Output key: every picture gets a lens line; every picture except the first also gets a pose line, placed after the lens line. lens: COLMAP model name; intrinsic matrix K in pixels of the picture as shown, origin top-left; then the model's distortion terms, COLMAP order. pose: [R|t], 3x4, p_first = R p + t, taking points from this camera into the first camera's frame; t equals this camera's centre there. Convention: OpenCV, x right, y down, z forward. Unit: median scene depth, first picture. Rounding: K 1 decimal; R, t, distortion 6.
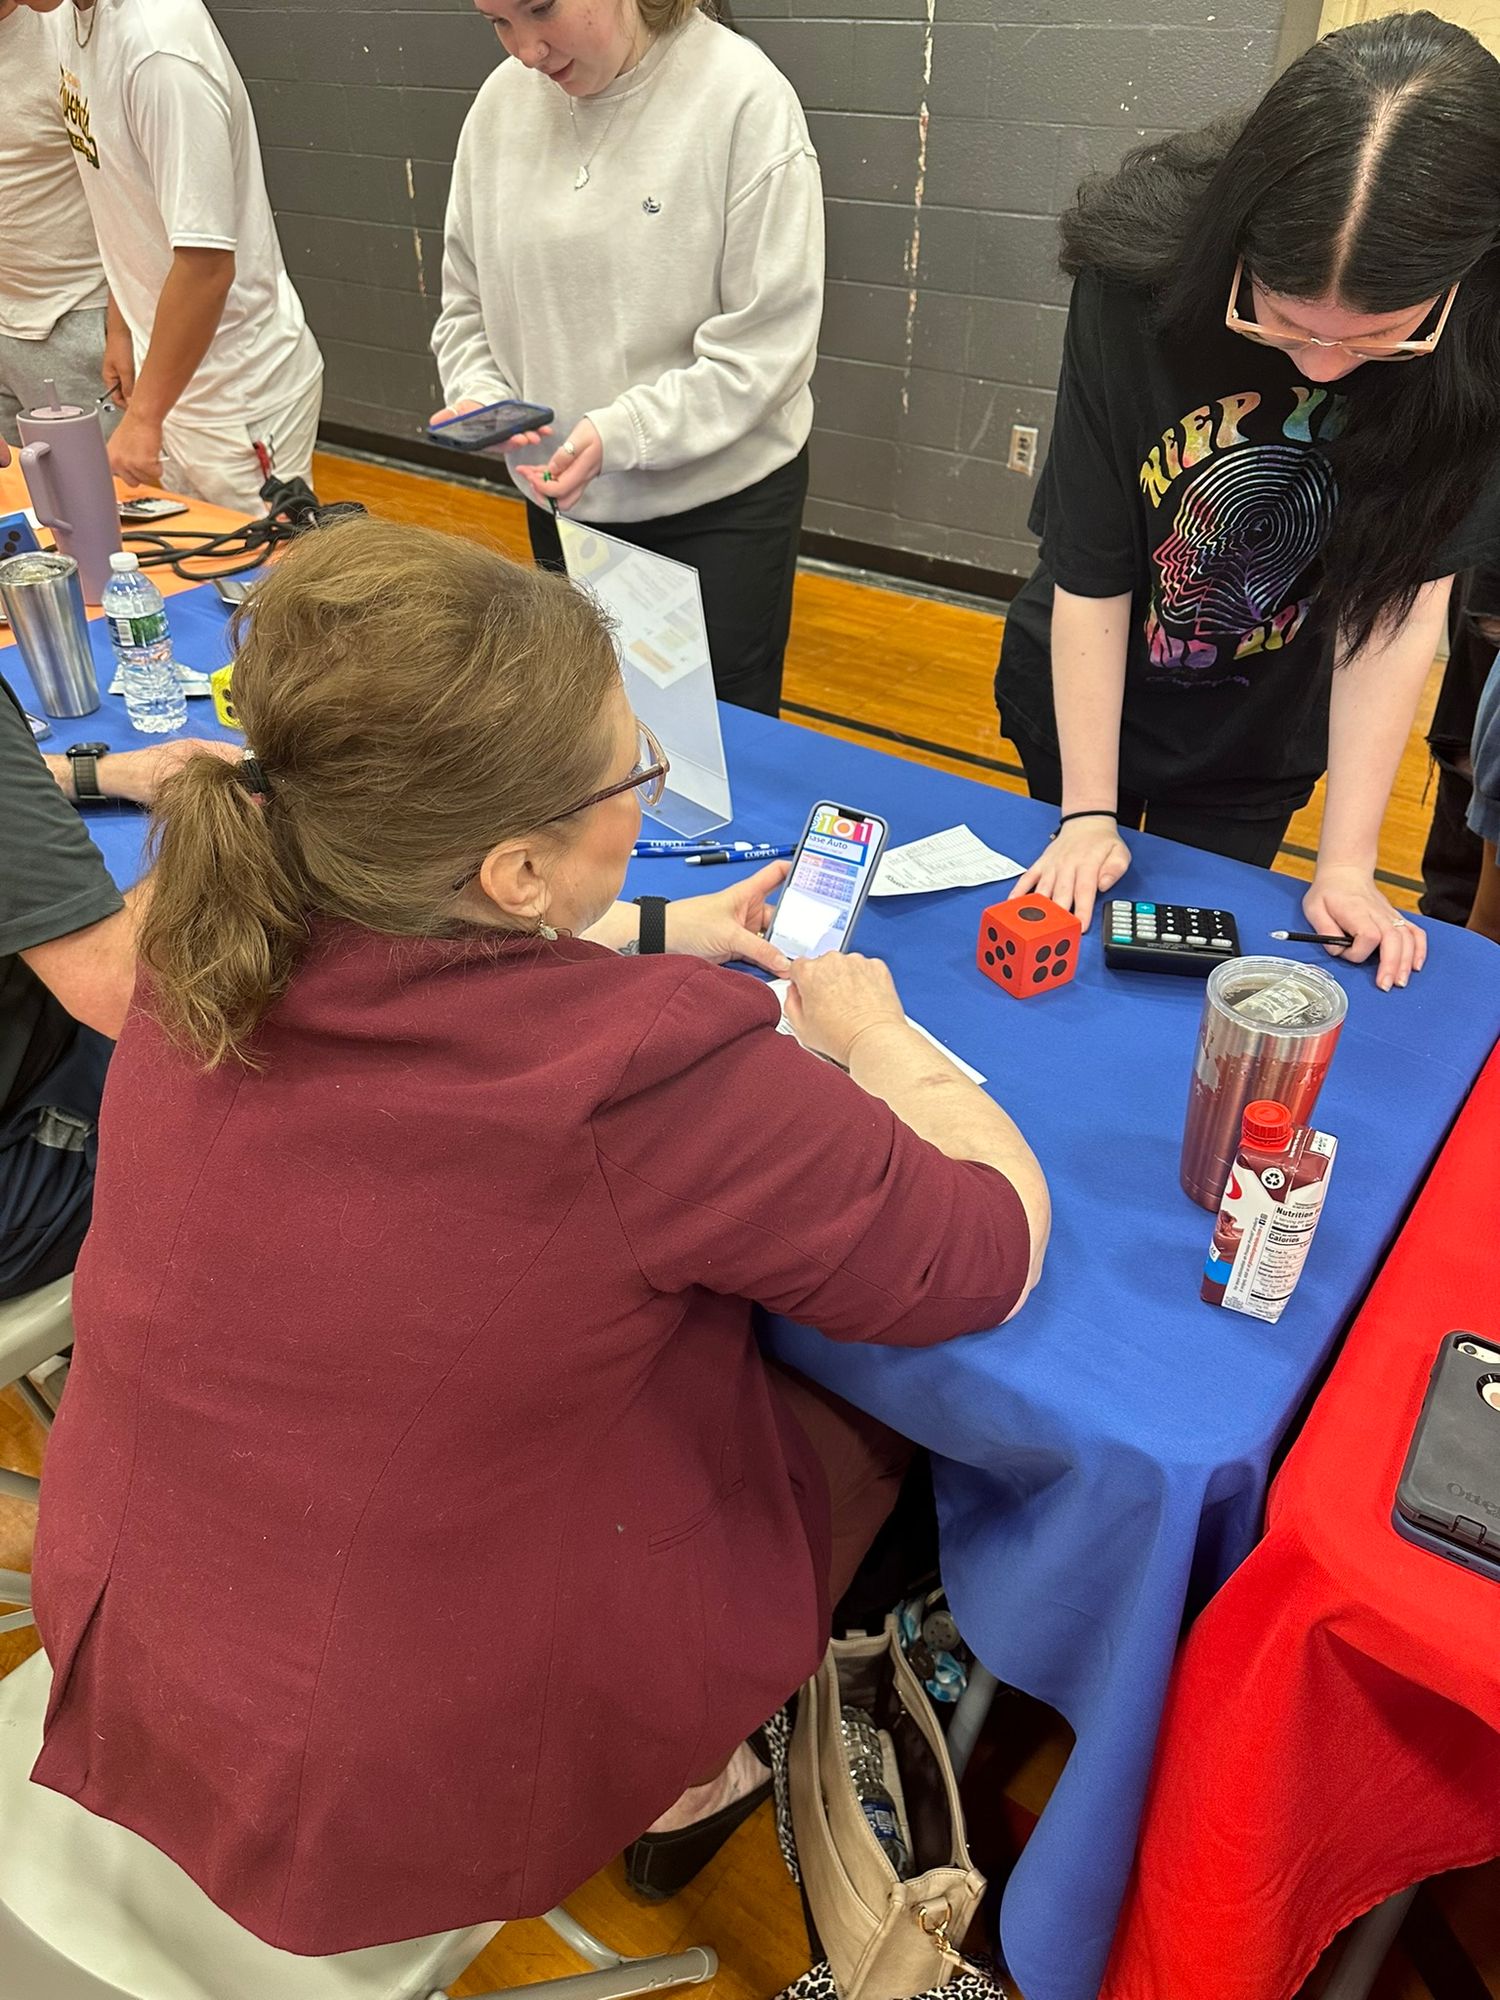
lens RADIAL K [[1412.8, 0, 749.8], [0, 1412.8, 989.1], [0, 0, 1]] dist [0.011246, -0.015414]
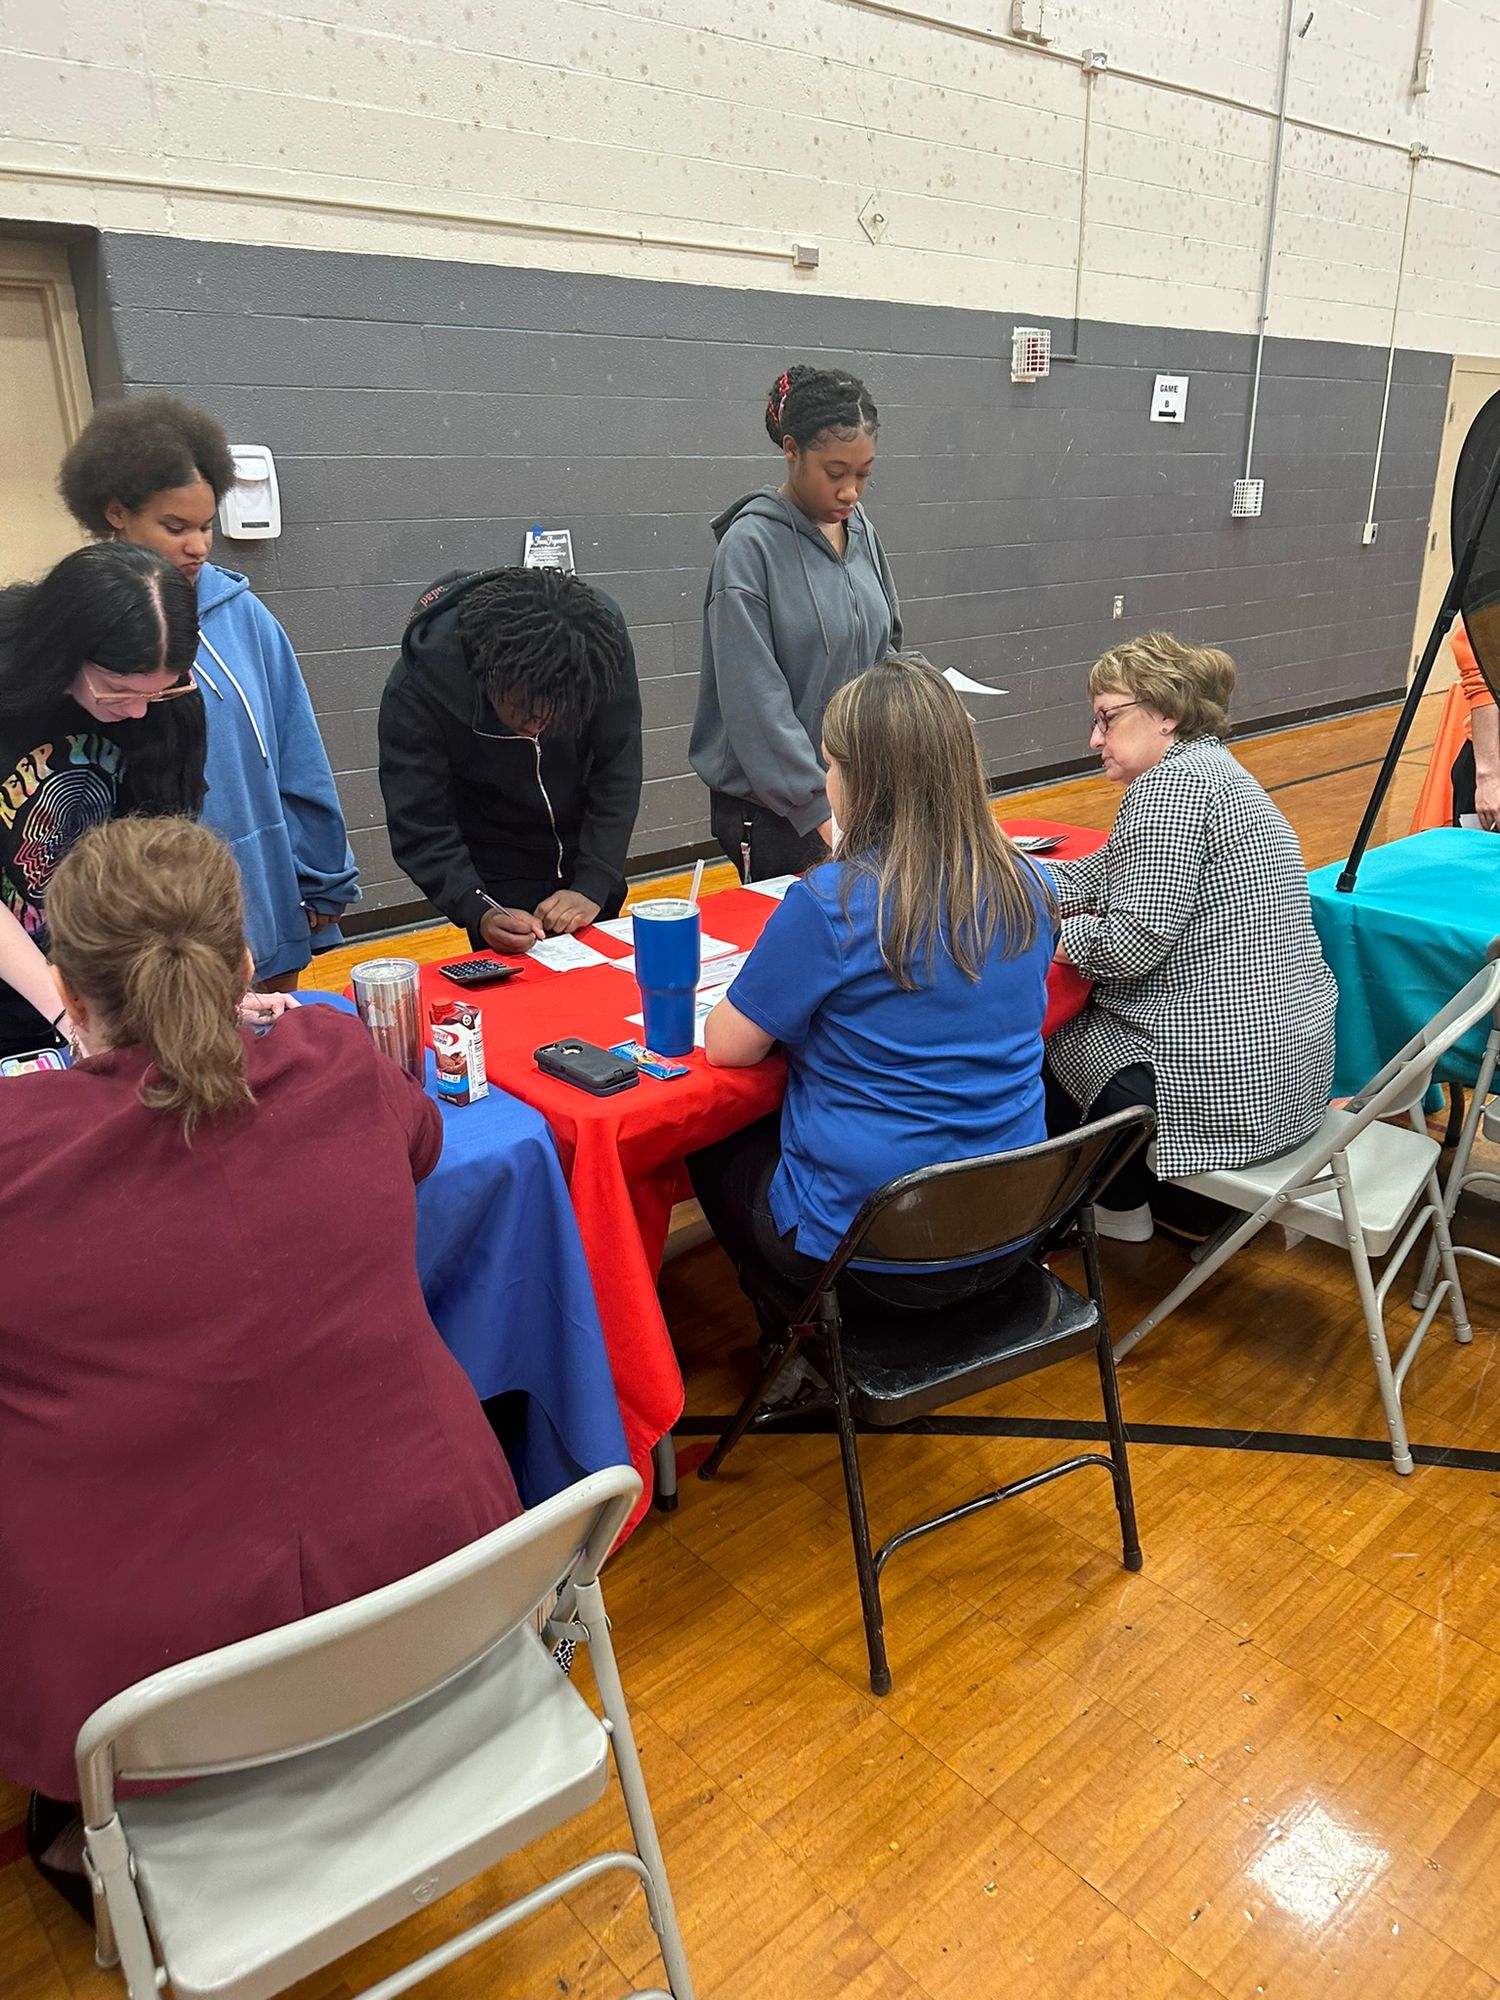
lens RADIAL K [[1412.8, 0, 753.1], [0, 1412.8, 1004.6], [0, 0, 1]] dist [0.011246, -0.015414]
pose [[0.262407, -0.359037, 0.895676, -0.969067], [0.560308, 0.812388, 0.161497, 0.008834], [-0.785619, 0.459476, 0.414347, -0.157246]]
